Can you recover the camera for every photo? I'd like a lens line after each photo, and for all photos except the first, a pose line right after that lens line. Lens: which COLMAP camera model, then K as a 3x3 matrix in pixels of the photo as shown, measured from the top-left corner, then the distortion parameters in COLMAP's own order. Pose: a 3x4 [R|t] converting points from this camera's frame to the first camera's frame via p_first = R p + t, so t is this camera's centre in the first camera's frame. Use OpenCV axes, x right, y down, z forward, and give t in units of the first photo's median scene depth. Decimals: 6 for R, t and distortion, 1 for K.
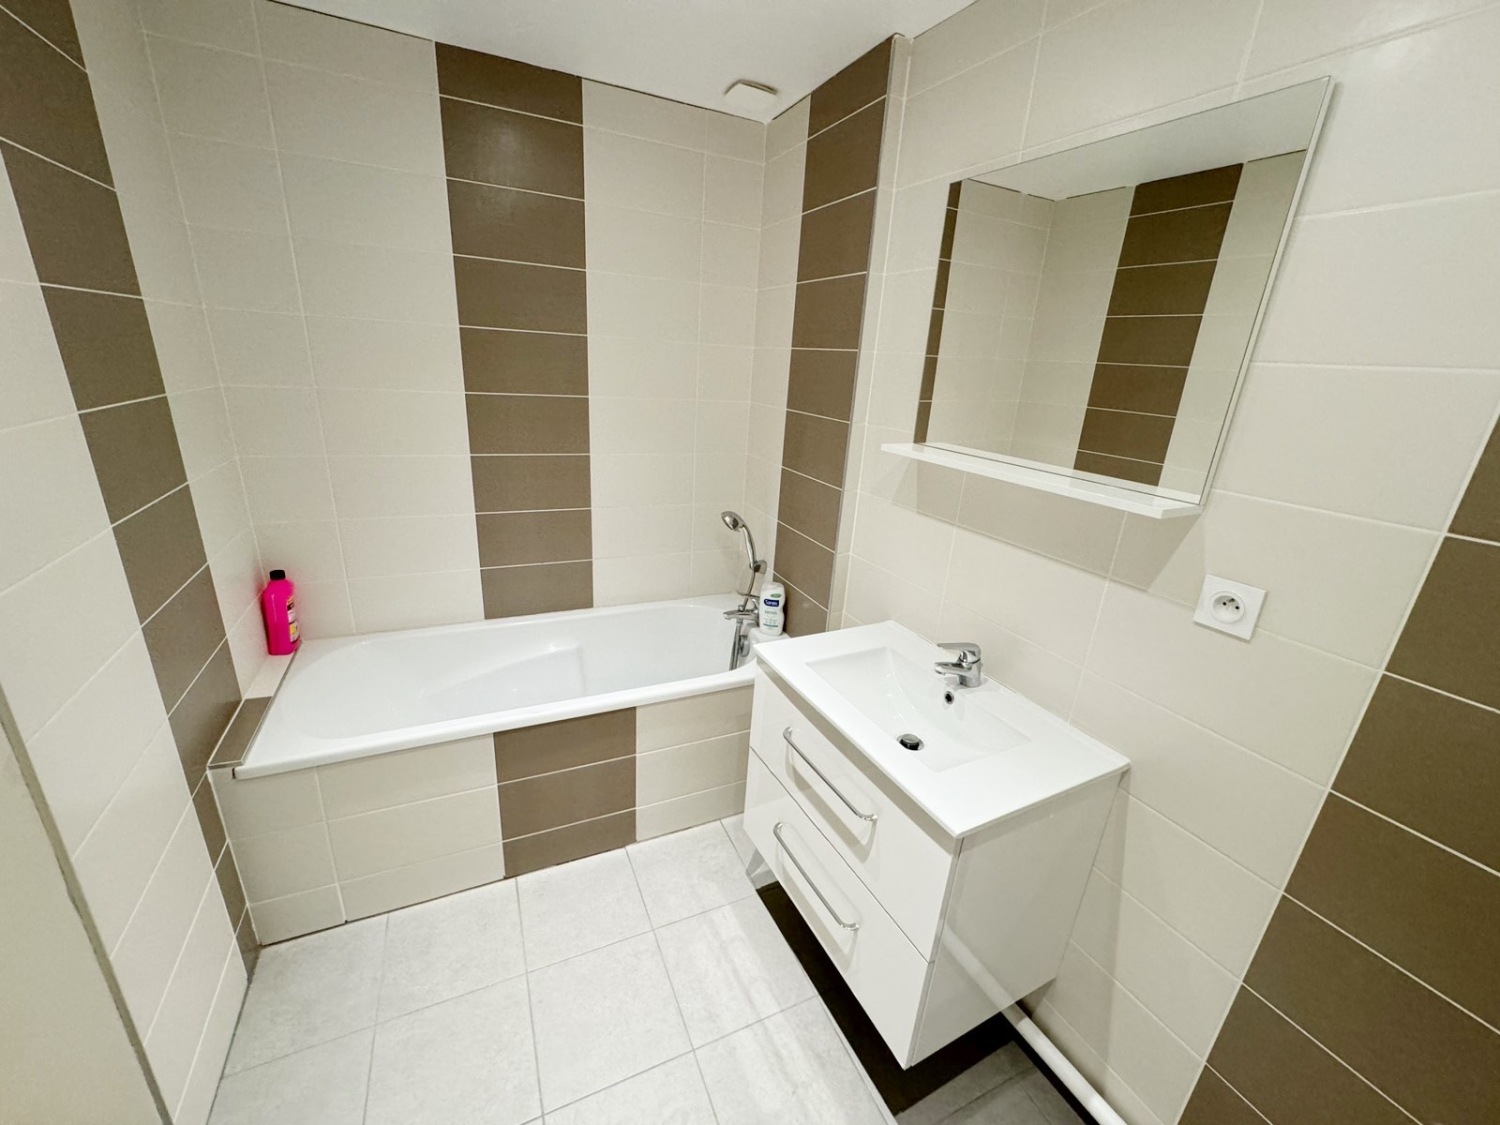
lens RADIAL K [[602.3, 0, 747.3], [0, 602.3, 563.5], [0, 0, 1]] dist [-0.002681, -0.000237]
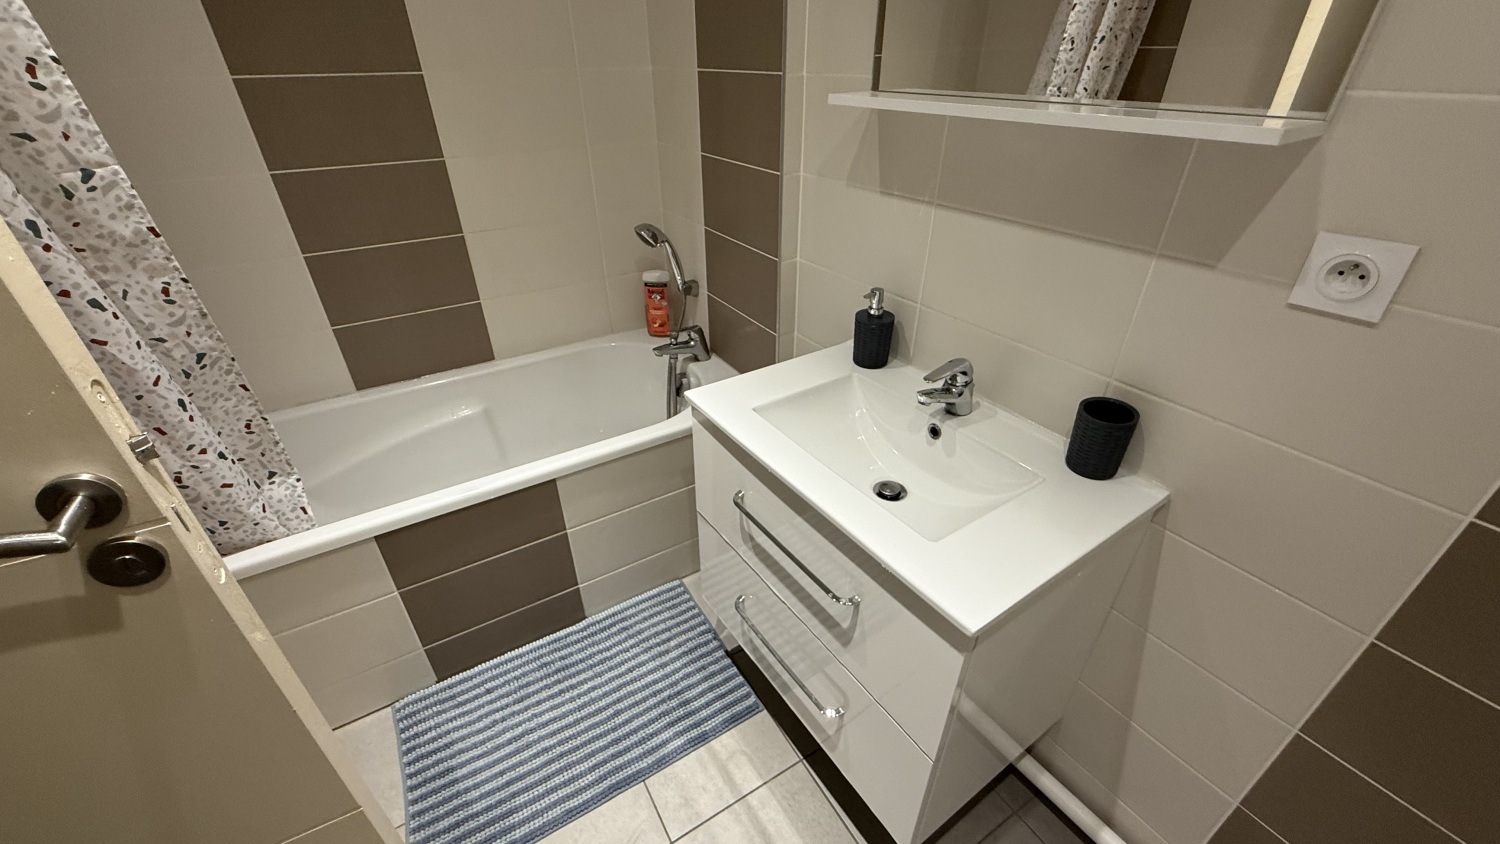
lens RADIAL K [[607.6, 0, 744.2], [0, 607.6, 427.7], [0, 0, 1]] dist [0.001034, 0.001030]
pose [[0.991133, -0.119097, 0.058917, 0.035903], [0.102129, 0.966470, 0.235595, 0.002545], [-0.085000, -0.227488, 0.970064, 0.229077]]
